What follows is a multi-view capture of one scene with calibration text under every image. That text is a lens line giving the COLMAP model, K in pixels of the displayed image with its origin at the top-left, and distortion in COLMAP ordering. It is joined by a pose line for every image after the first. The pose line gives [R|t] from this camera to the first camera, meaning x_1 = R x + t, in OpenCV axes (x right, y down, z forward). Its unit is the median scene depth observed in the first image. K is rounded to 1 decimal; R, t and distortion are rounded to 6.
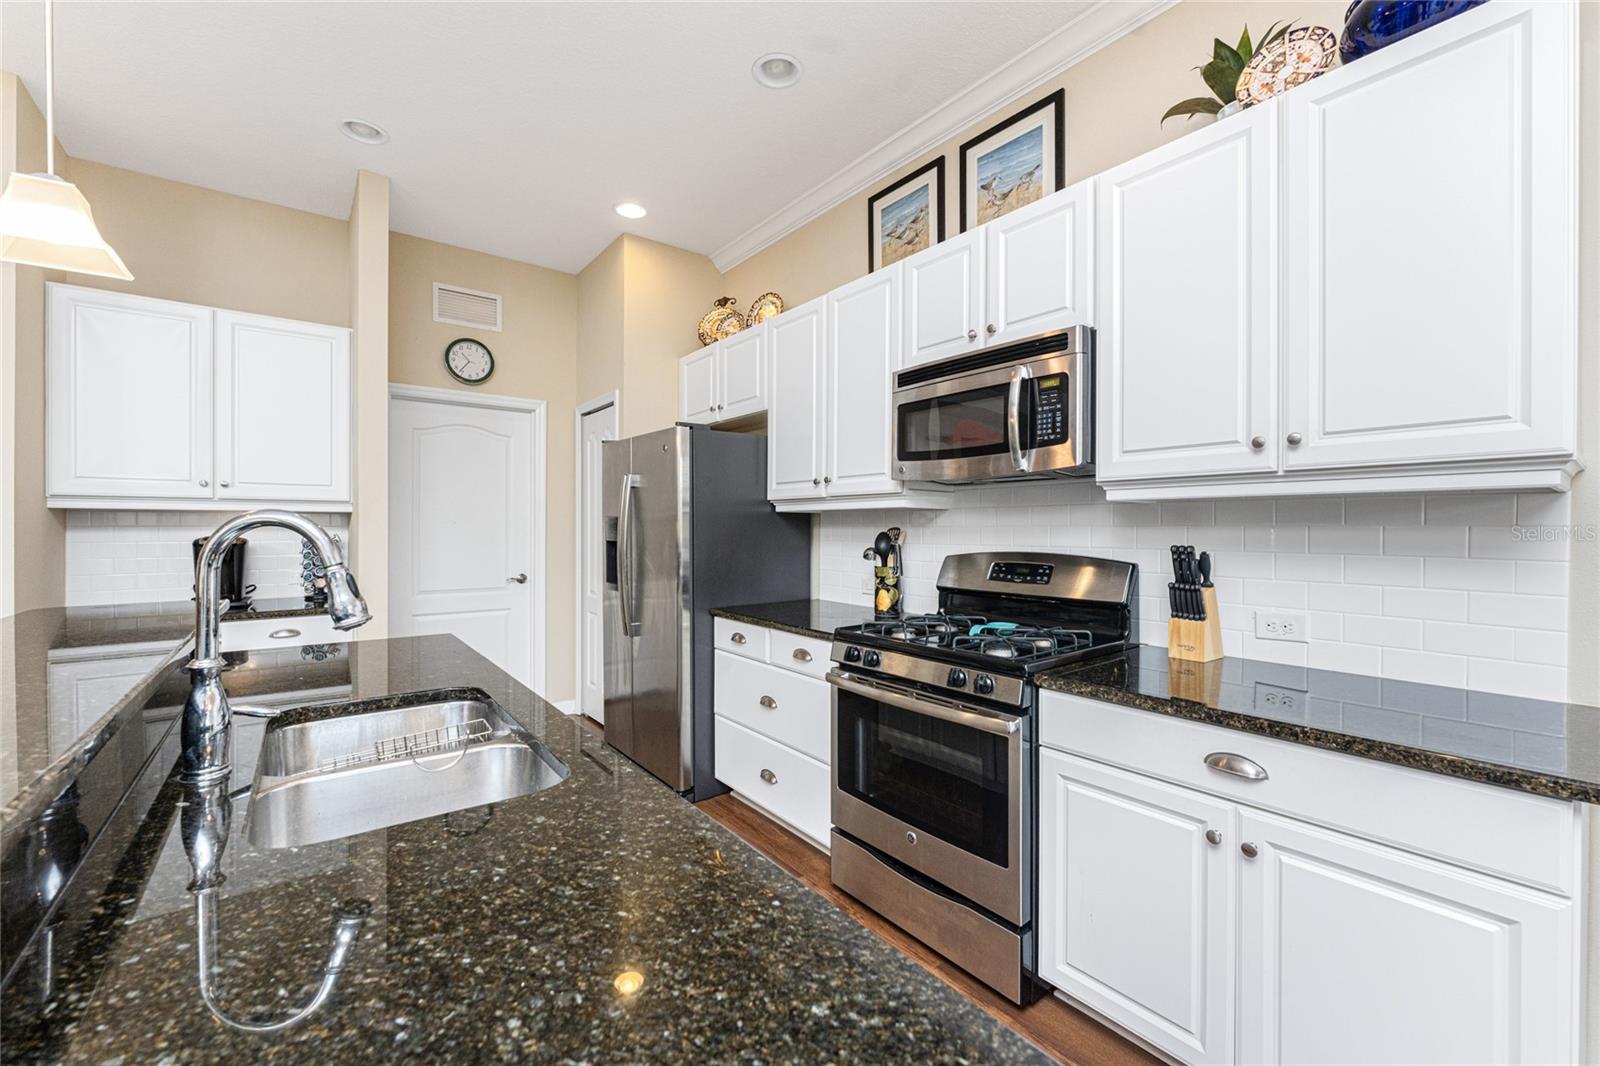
lens RADIAL K [[633.7, 0, 808.8], [0, 633.7, 530.8], [0, 0, 1]] dist [0.000644, -0.000907]
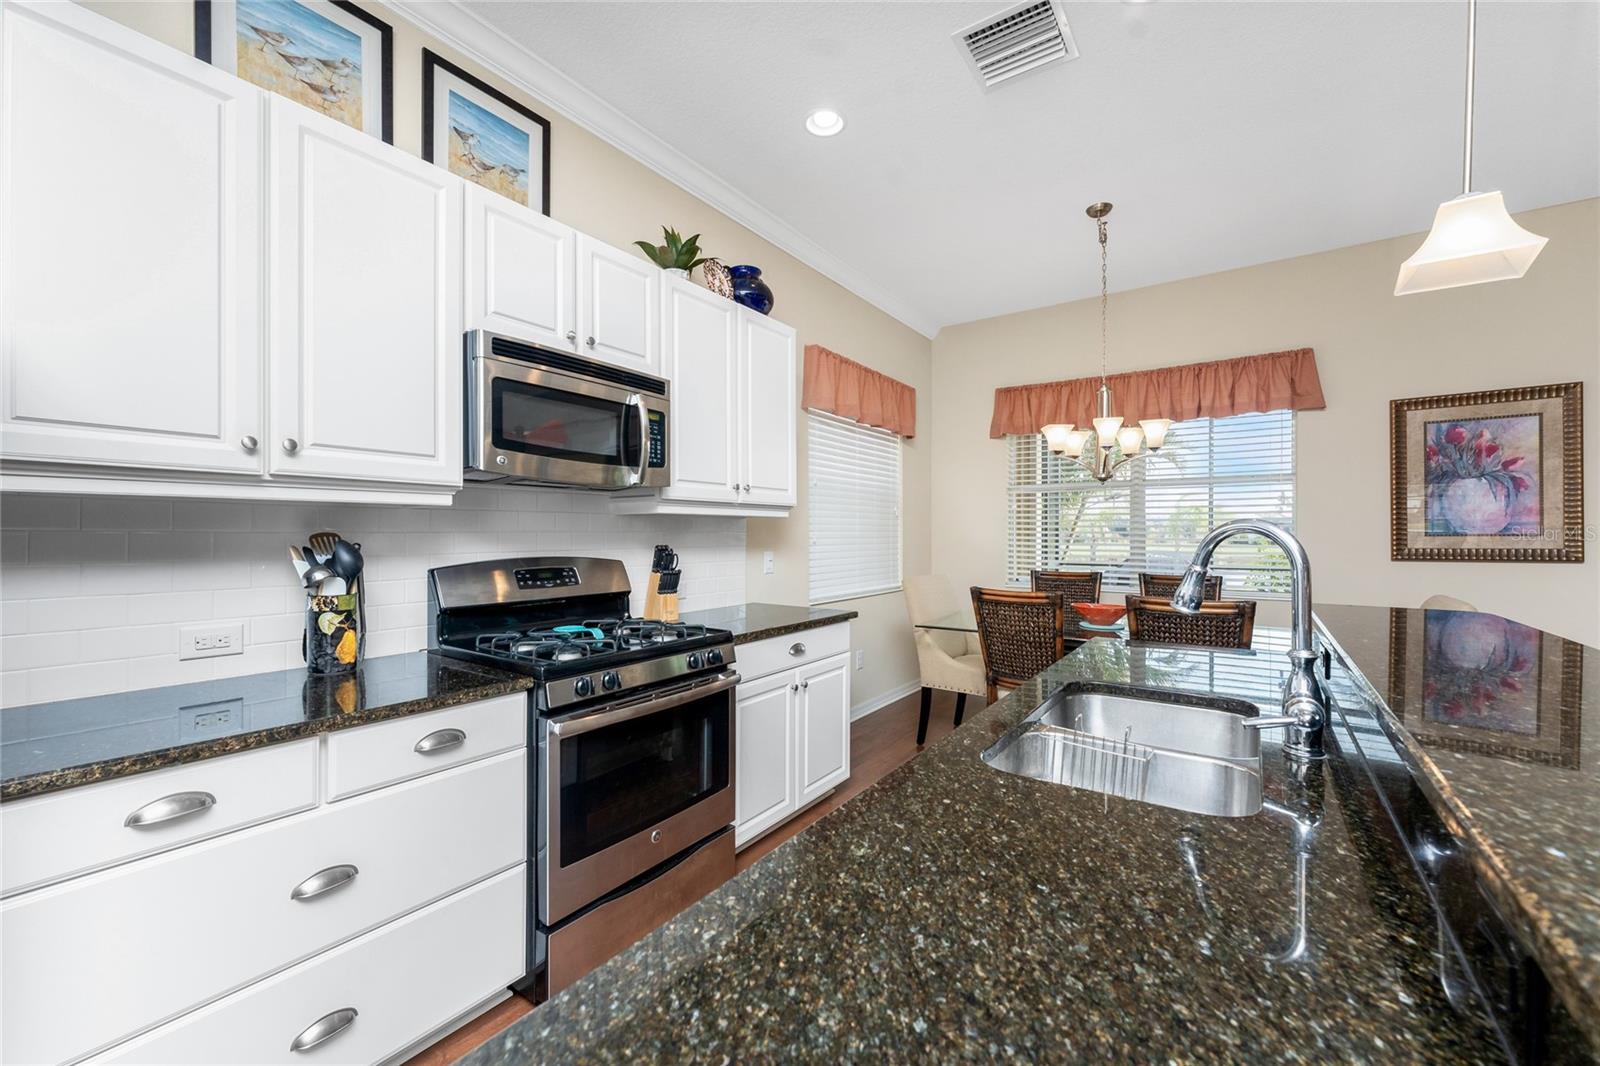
lens RADIAL K [[633.7, 0, 801.0], [0, 633.7, 536.8], [0, 0, 1]] dist [0.000644, -0.000907]
pose [[-0.275840, -0.003988, 0.961195, -0.724931], [0.006773, 0.999959, 0.006093, -0.002444], [-0.961180, 0.008191, -0.275801, 0.864858]]
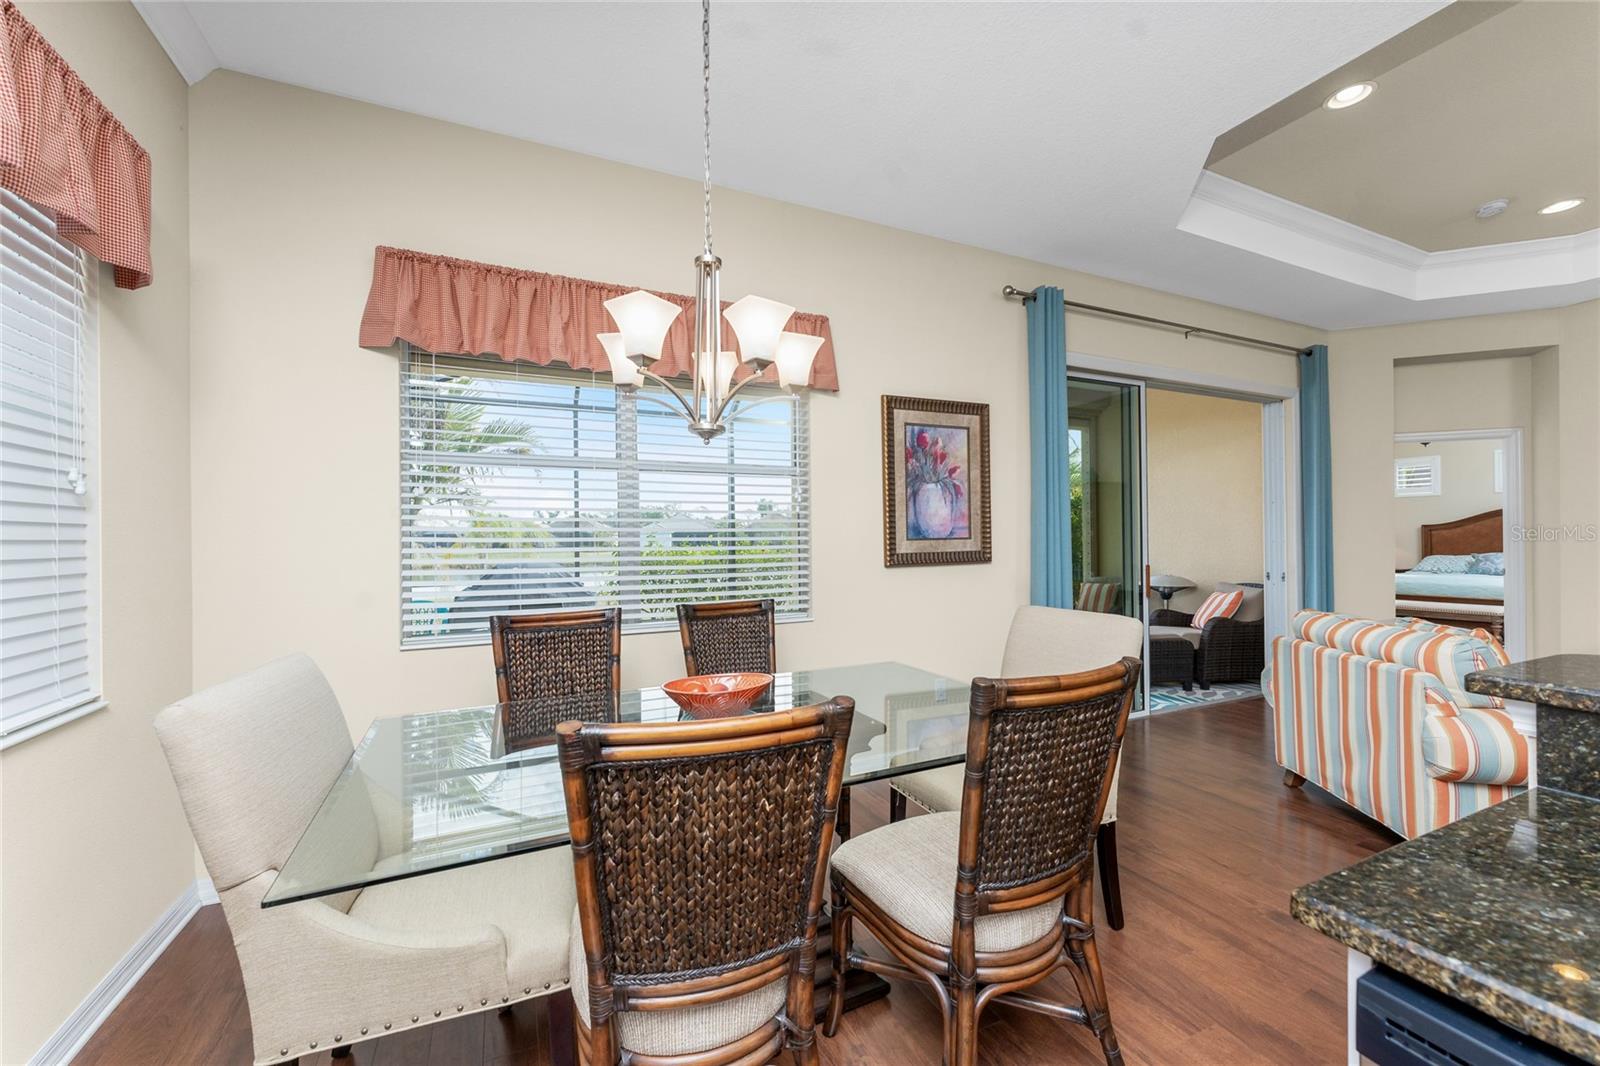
lens RADIAL K [[633.7, 0, 802.4], [0, 633.7, 534.7], [0, 0, 1]] dist [0.000644, -0.000907]
pose [[-0.971770, 0.013946, 0.235517, 0.234707], [0.014170, 0.999899, -0.000740, -0.000064], [-0.235503, 0.002618, -0.971870, 0.485201]]
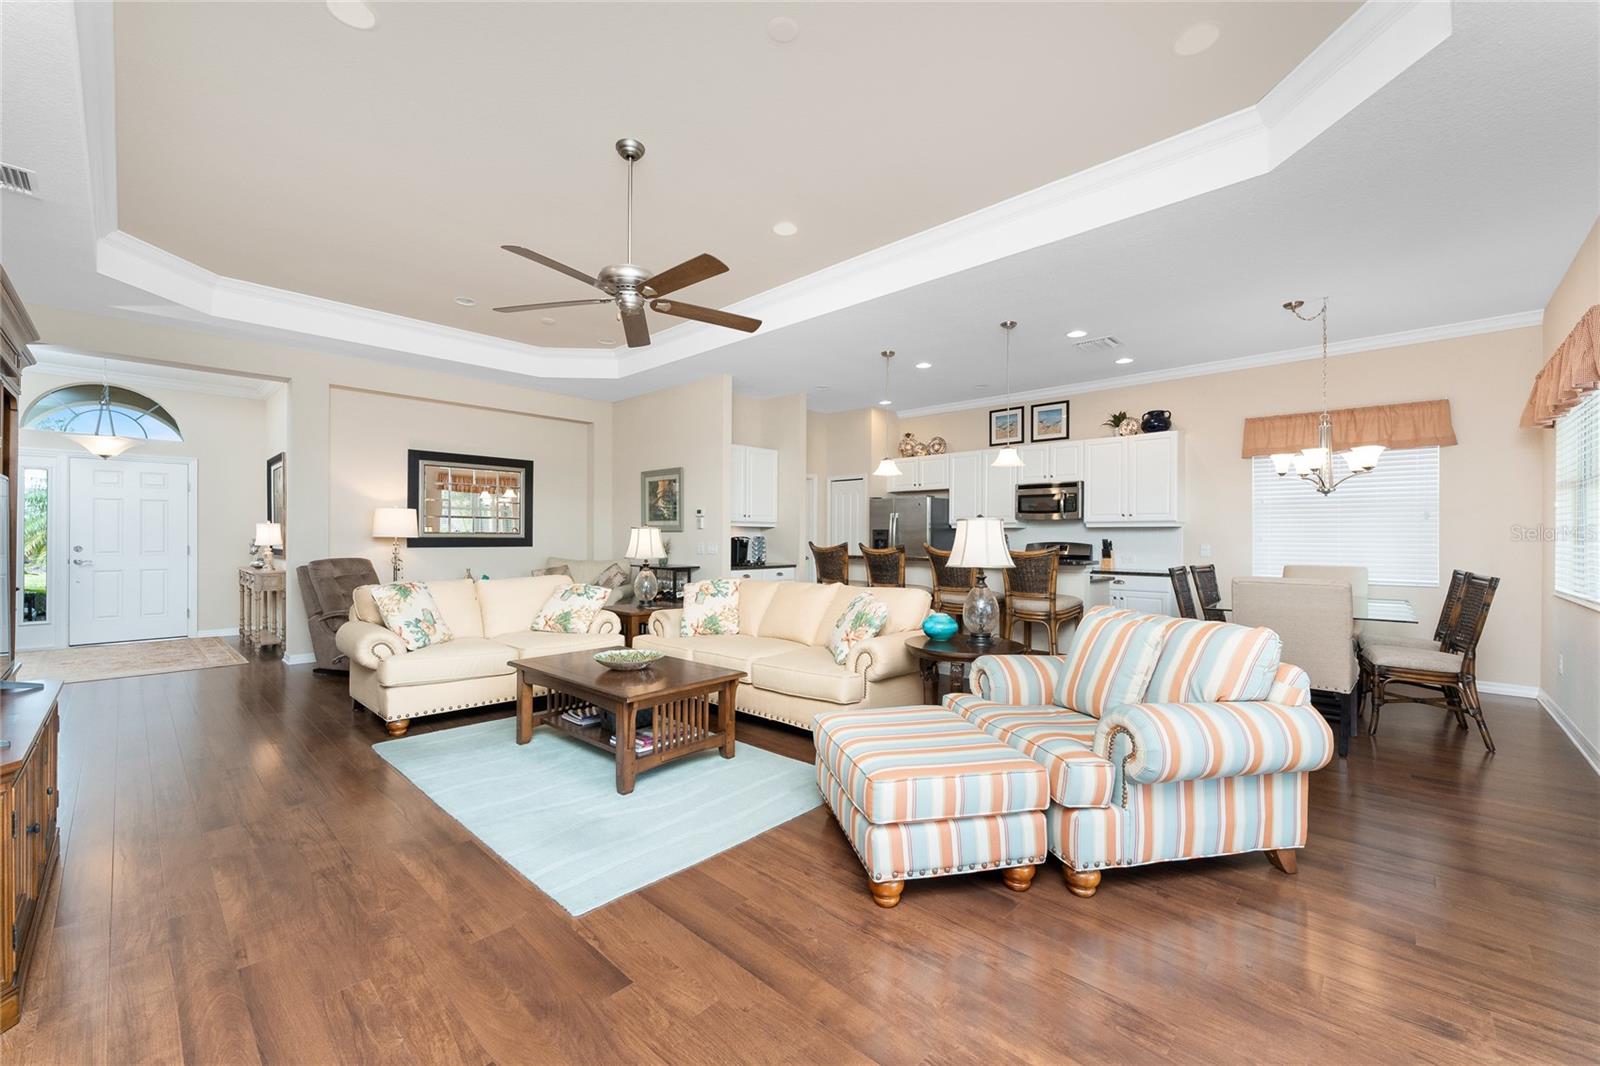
lens RADIAL K [[633.7, 0, 800.5], [0, 633.7, 534.7], [0, 0, 1]] dist [0.000644, -0.000907]
pose [[0.990769, 0.006473, 0.135410, -1.366338], [-0.004925, 0.999919, -0.011763, 0.039525], [-0.135475, 0.010988, 0.990720, -1.981935]]
